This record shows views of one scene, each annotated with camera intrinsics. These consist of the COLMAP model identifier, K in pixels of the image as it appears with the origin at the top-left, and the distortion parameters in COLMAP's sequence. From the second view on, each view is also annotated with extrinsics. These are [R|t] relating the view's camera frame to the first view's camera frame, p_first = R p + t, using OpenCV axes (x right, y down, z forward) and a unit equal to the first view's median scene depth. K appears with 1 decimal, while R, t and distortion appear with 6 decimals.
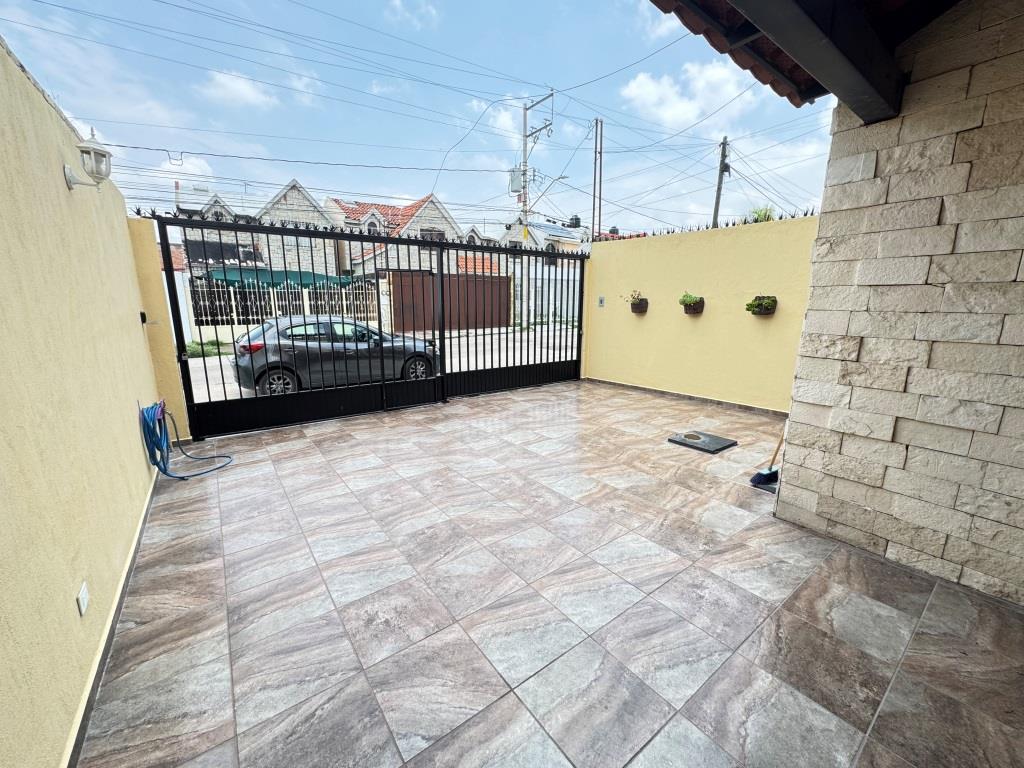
lens RADIAL K [[407.4, 0, 511.9], [0, 407.4, 382.6], [0, 0, 1]] dist [-0.002548, 0.000271]
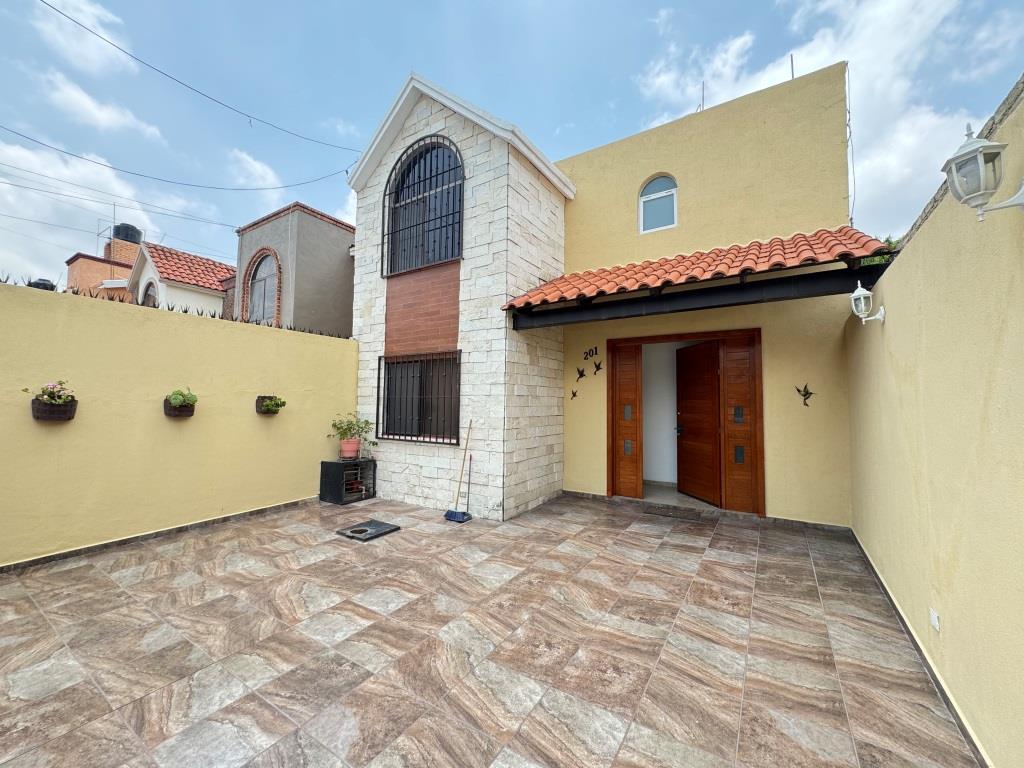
lens RADIAL K [[407.4, 0, 511.9], [0, 407.4, 382.6], [0, 0, 1]] dist [-0.002548, 0.000271]
pose [[-0.350981, 0.041274, 0.935472, -0.828447], [0.179318, 0.983501, 0.023886, -0.237712], [-0.919052, 0.176131, -0.352592, 1.173067]]
